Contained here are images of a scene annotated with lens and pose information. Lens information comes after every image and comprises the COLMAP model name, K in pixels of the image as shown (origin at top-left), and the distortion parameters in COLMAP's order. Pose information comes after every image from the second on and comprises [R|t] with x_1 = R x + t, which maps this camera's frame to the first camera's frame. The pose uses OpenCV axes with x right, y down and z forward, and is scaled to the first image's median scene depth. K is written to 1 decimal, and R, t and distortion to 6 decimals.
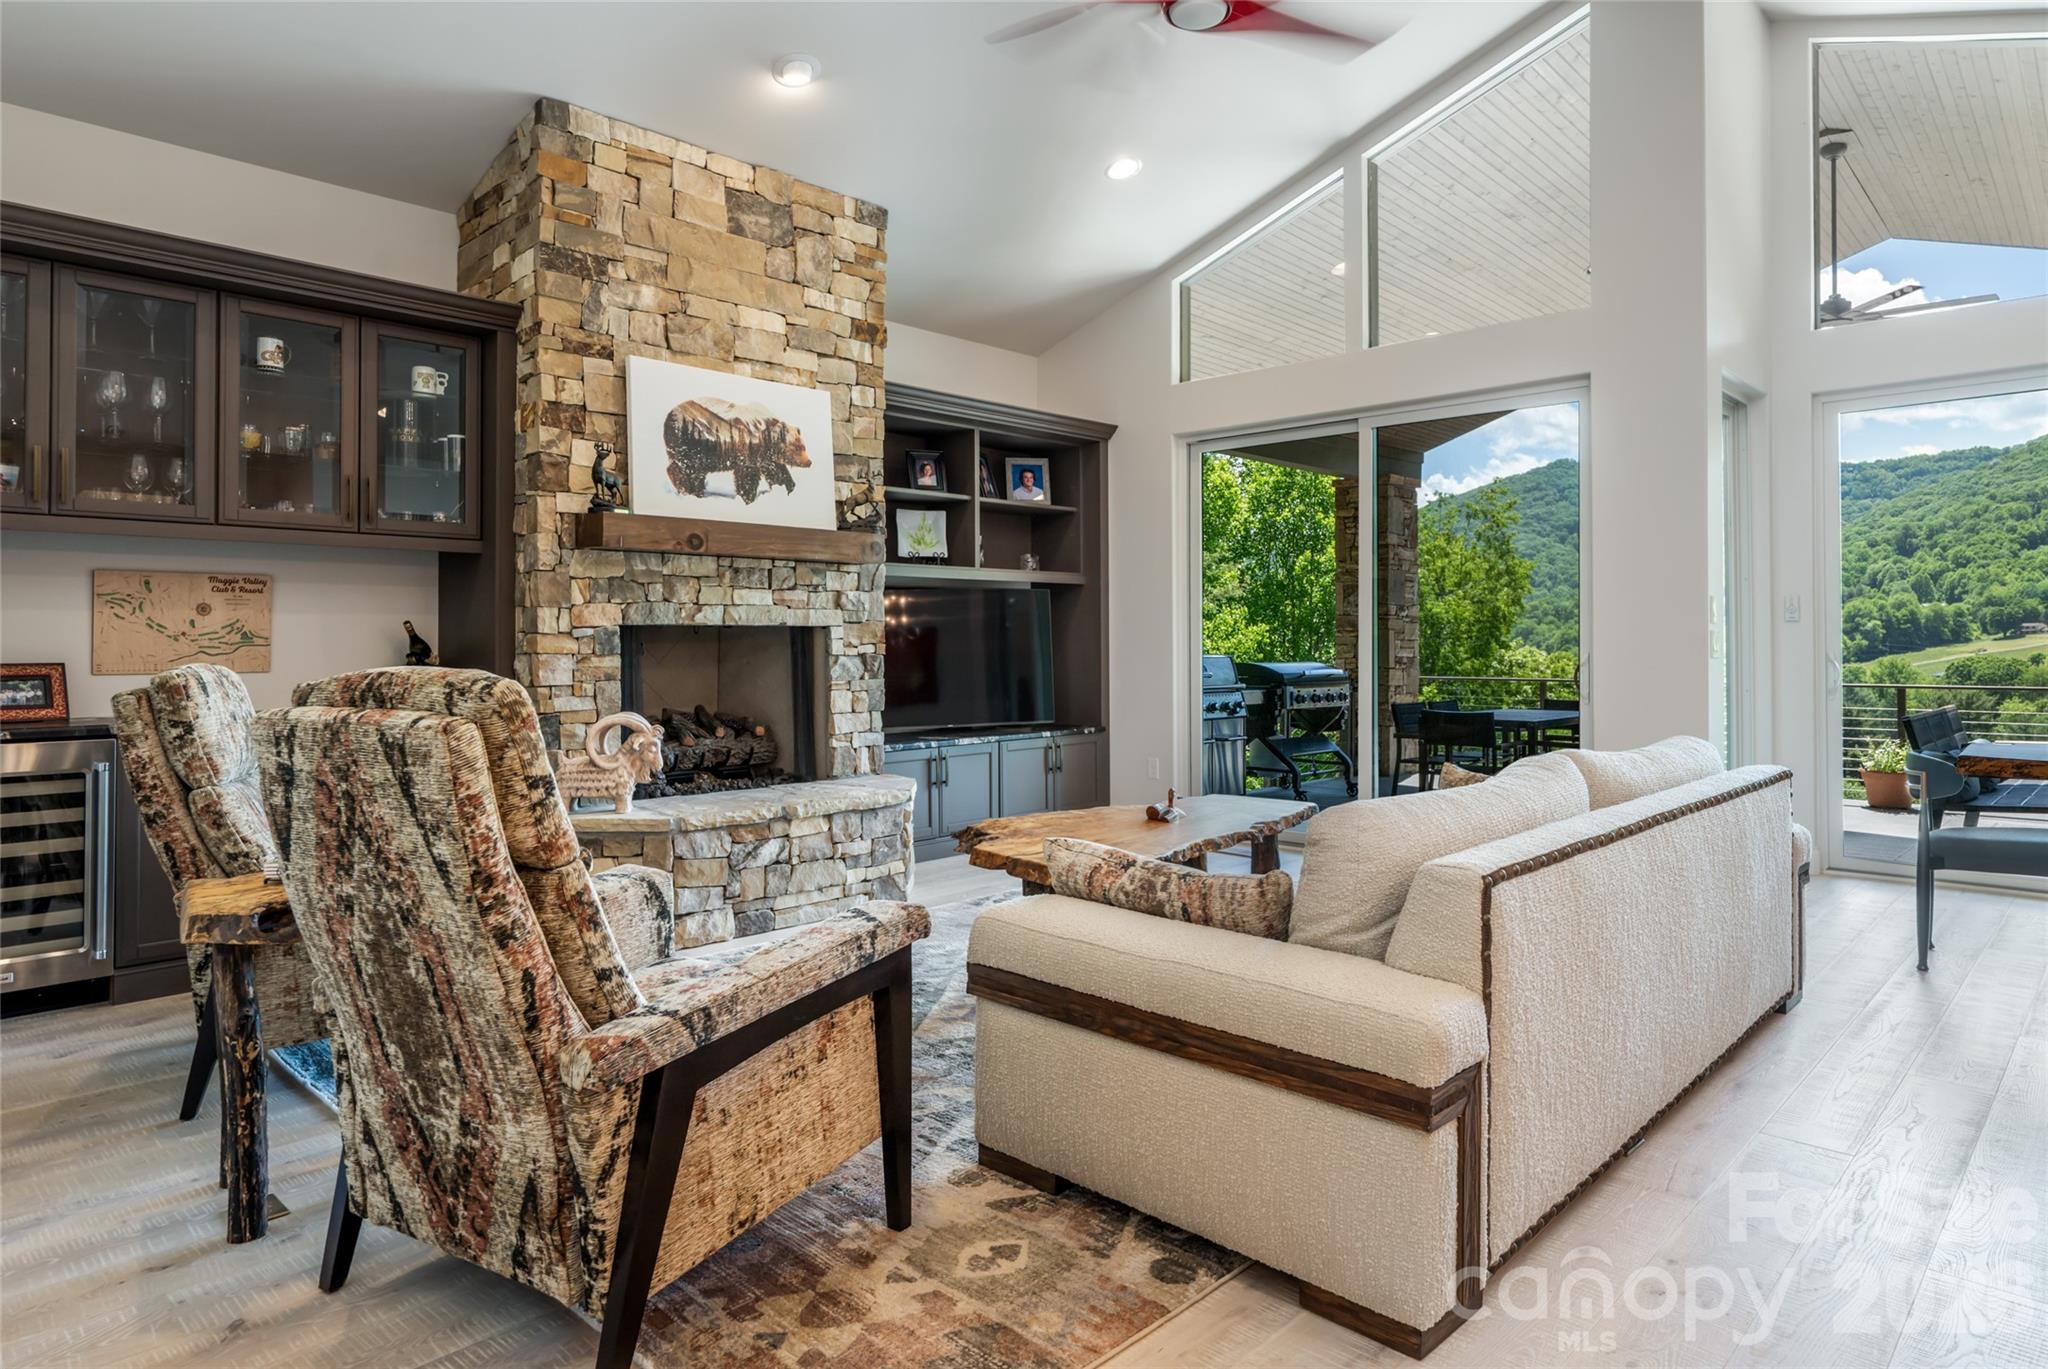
lens RADIAL K [[1201.1, 0, 1039.9], [0, 1201.1, 628.0], [0, 0, 1]] dist [0.005263, -0.005057]
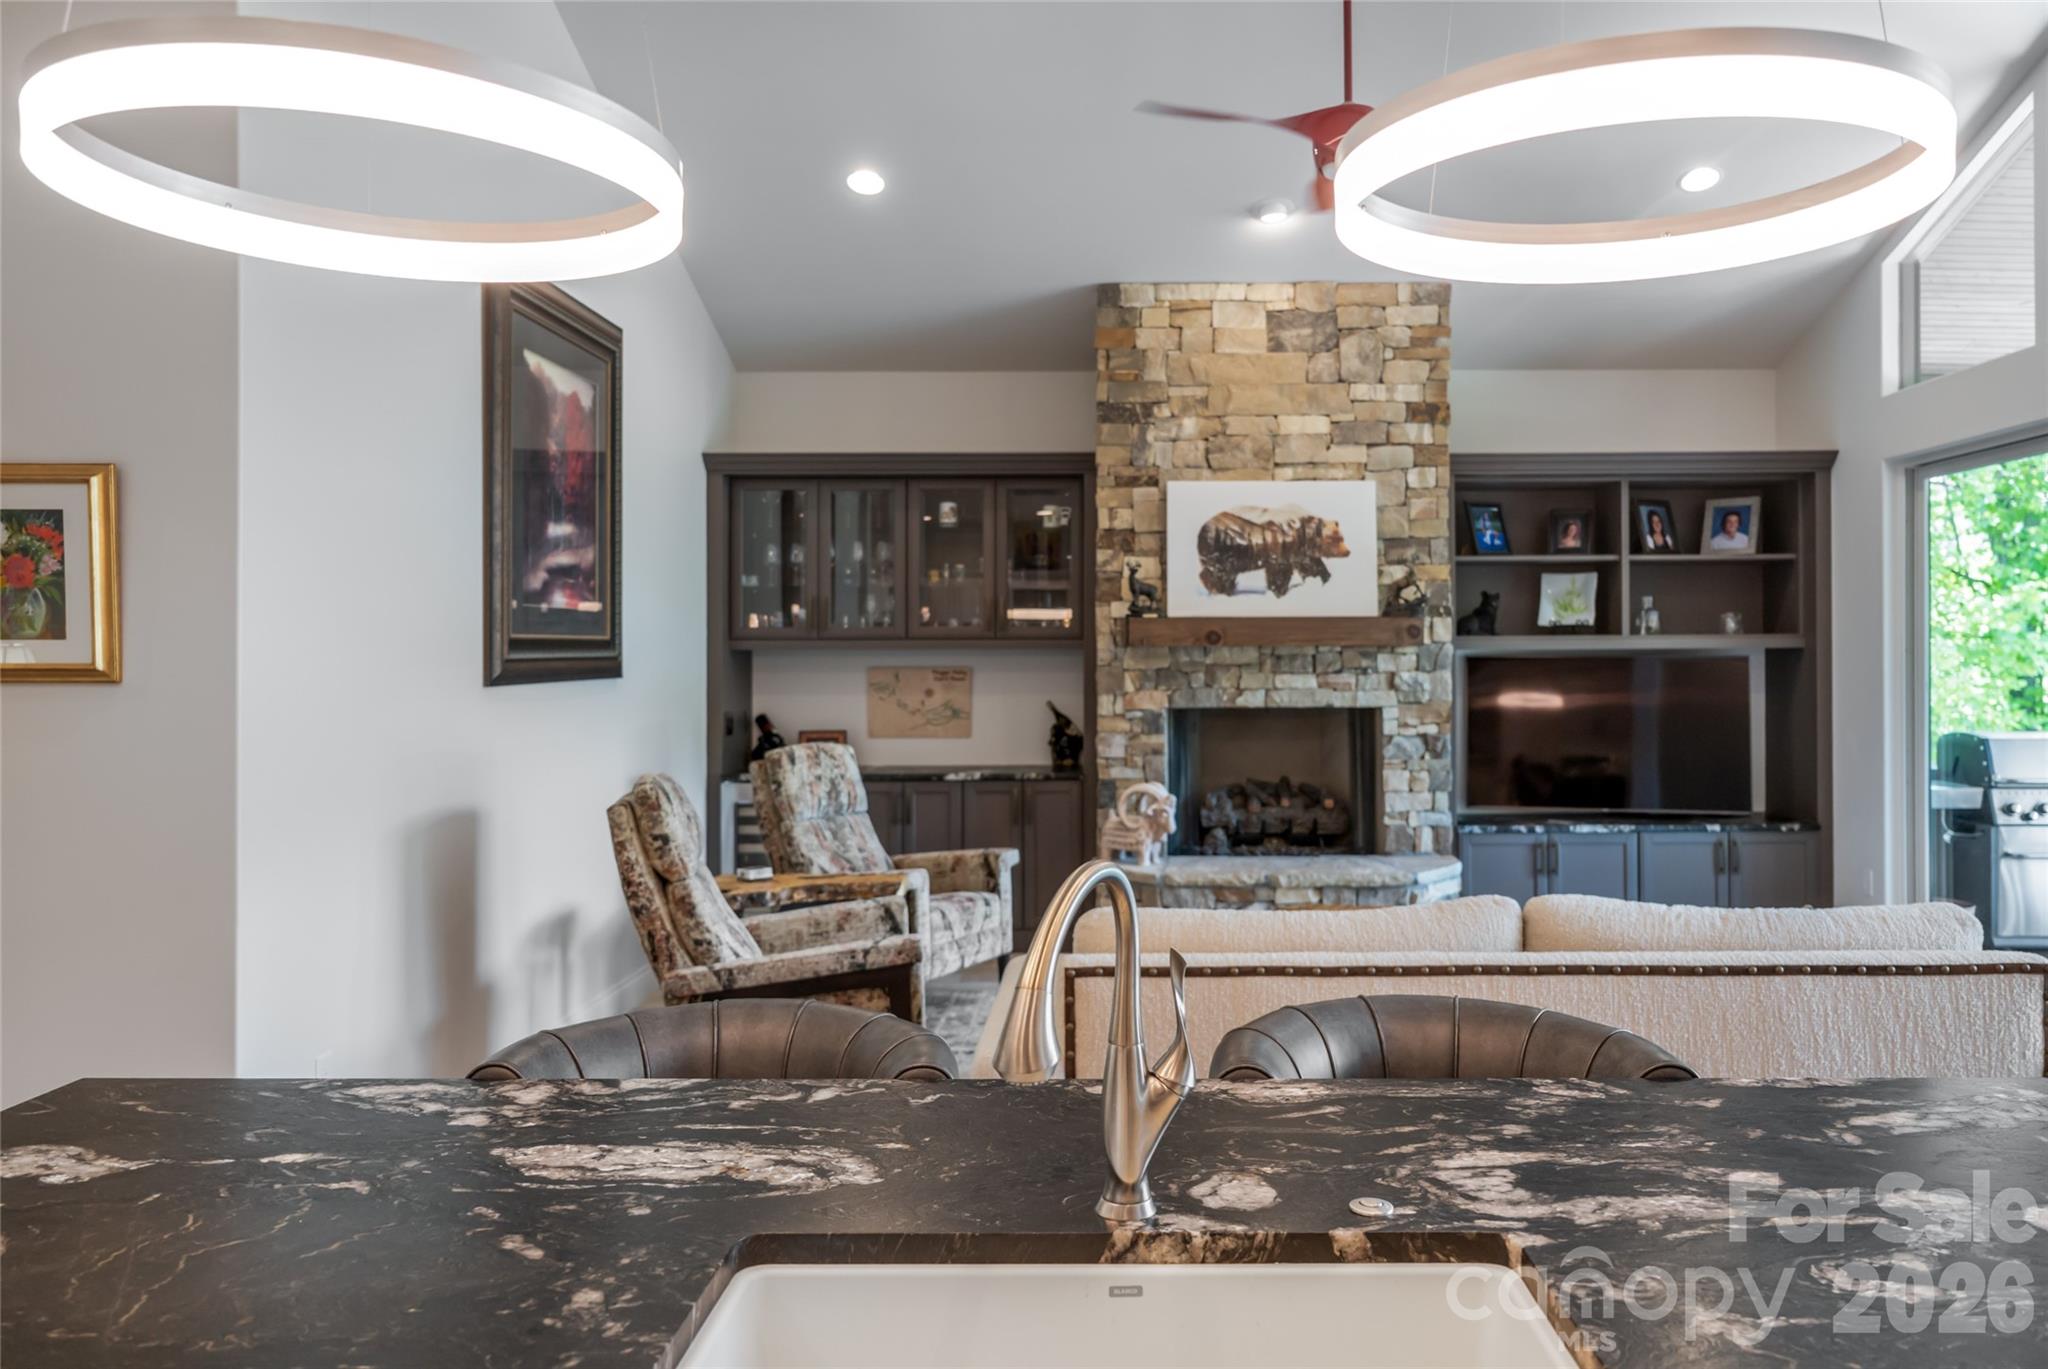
lens RADIAL K [[1467.7, 0, 1122.7], [0, 1467.7, 654.7], [0, 0, 1]] dist [-0.005018, 0.007322]
pose [[0.689971, -0.003574, -0.723828, 0.630175], [0.009628, 0.999945, 0.004239, -0.058103], [0.723773, -0.009894, 0.689967, -0.031520]]
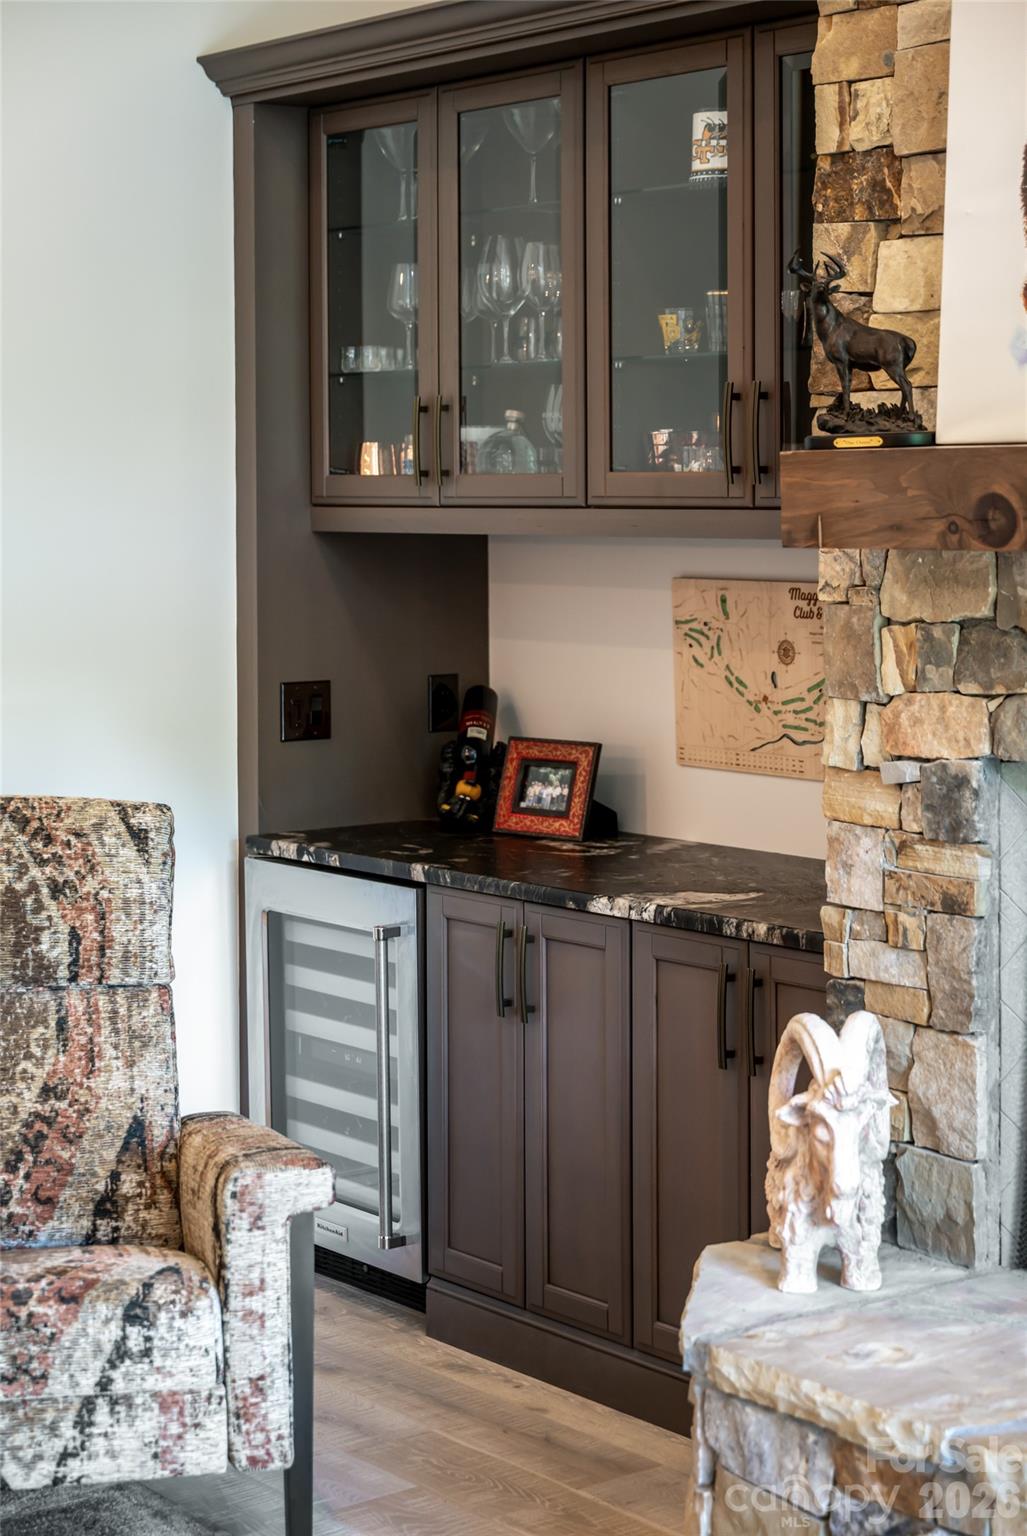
lens RADIAL K [[2876.8, 0, 483.9], [0, 2876.8, 563.2], [0, 0, 1]] dist [0.014269, 0.000000]
pose [[-0.157620, 0.034702, -0.986890, 0.452273], [0.022283, 0.999253, 0.031578, -0.081946], [0.987248, -0.017014, -0.158276, 0.926277]]
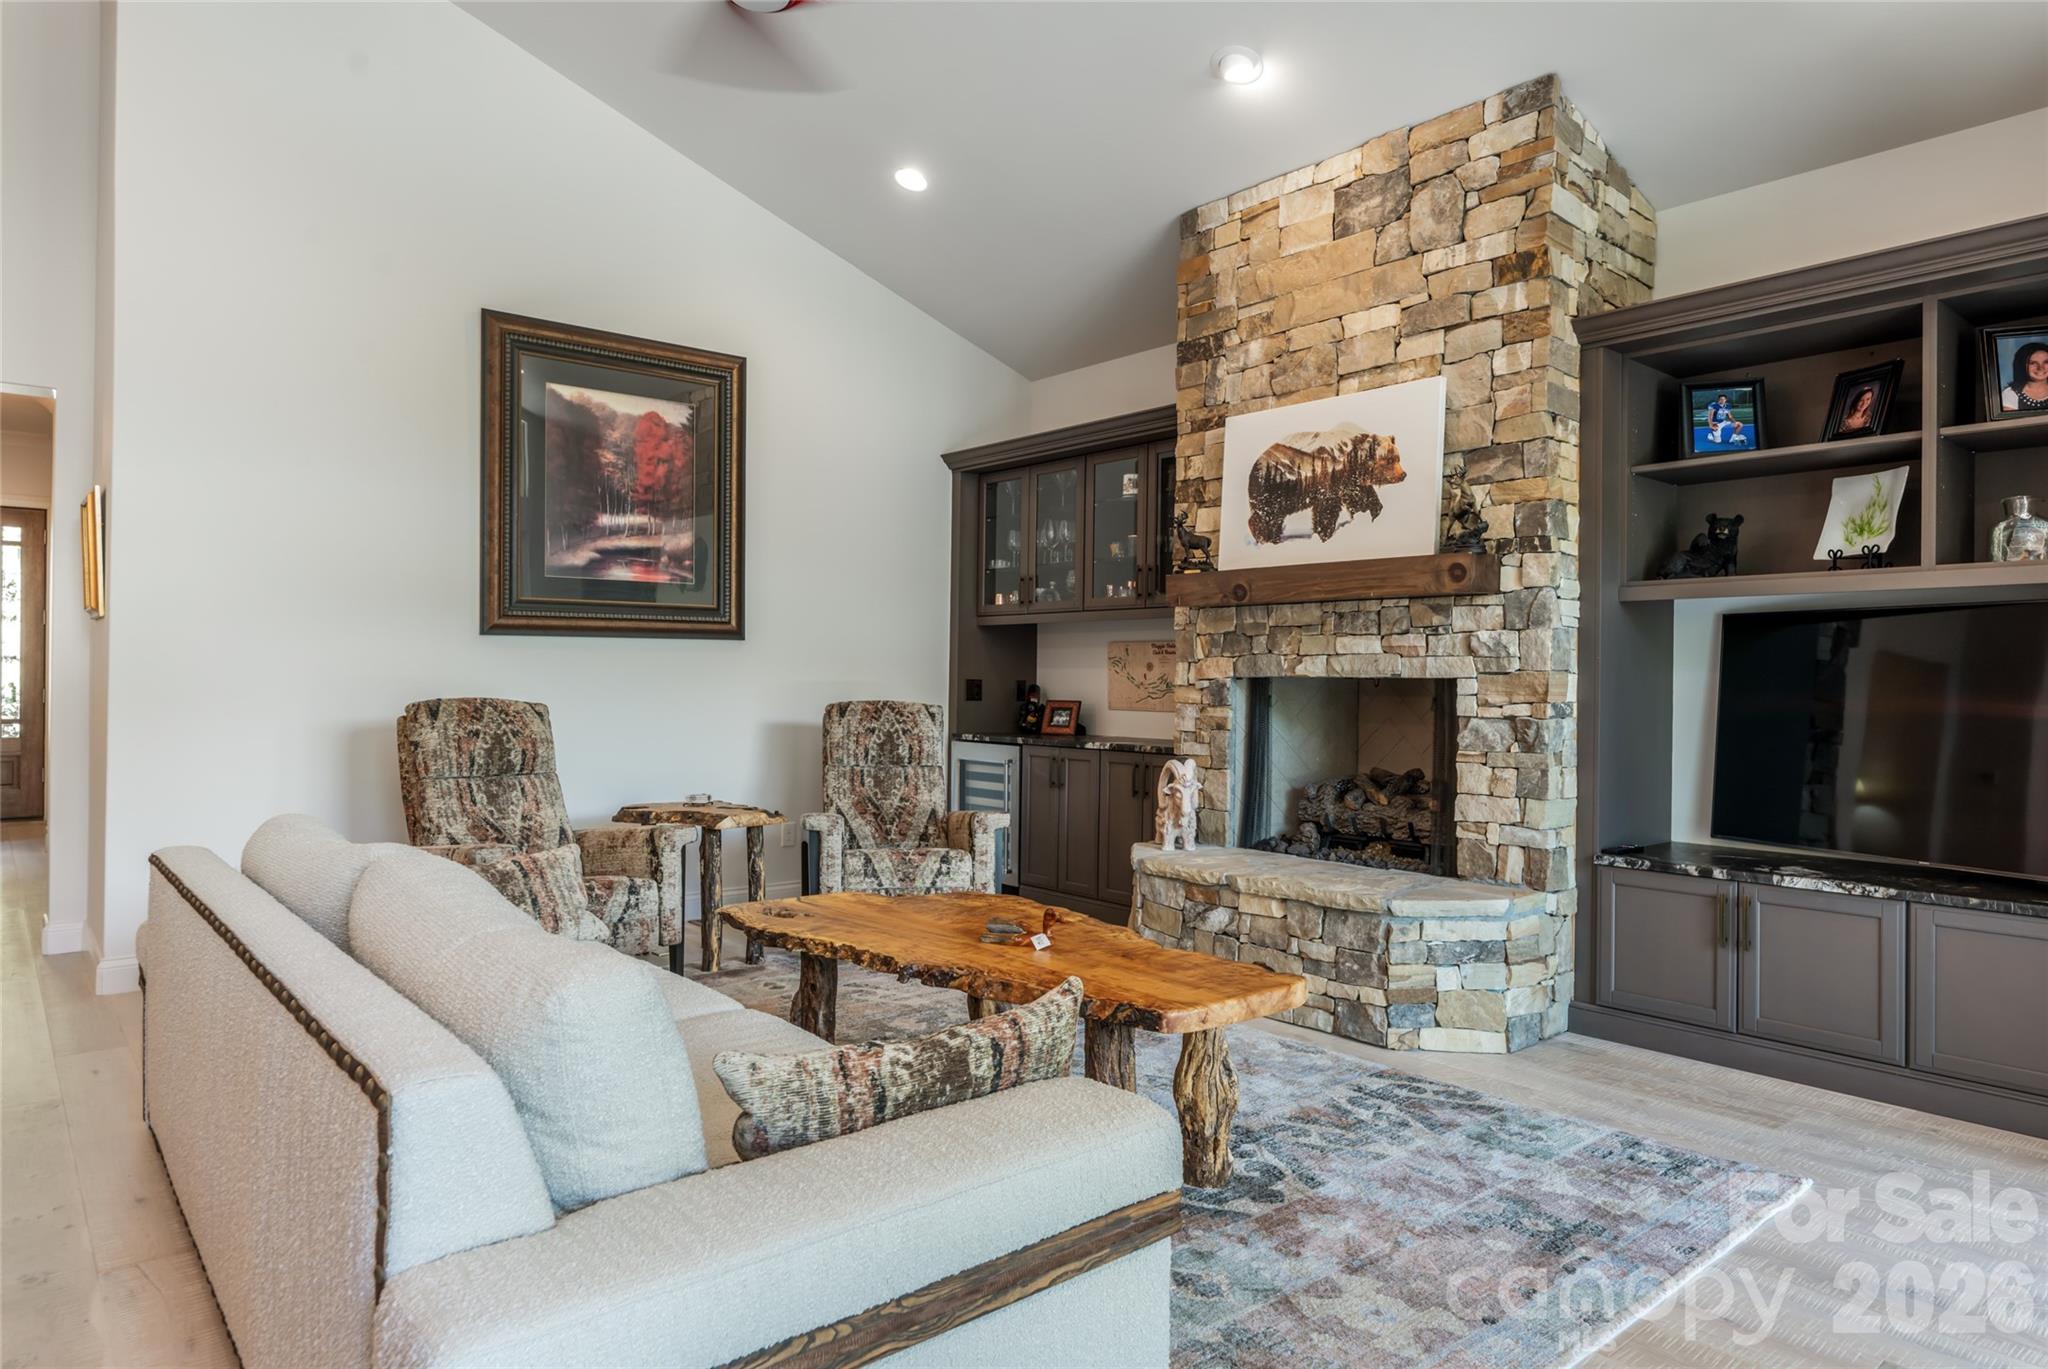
lens RADIAL K [[1252.1, 0, 1016.4], [0, 1252.1, 671.2], [0, 0, 1]] dist [0.008713, -0.009850]
pose [[-0.112518, -0.005678, -0.993633, 0.702719], [0.000188, 0.999984, -0.005736, -0.001592], [0.993650, -0.000832, -0.112515, 0.876717]]
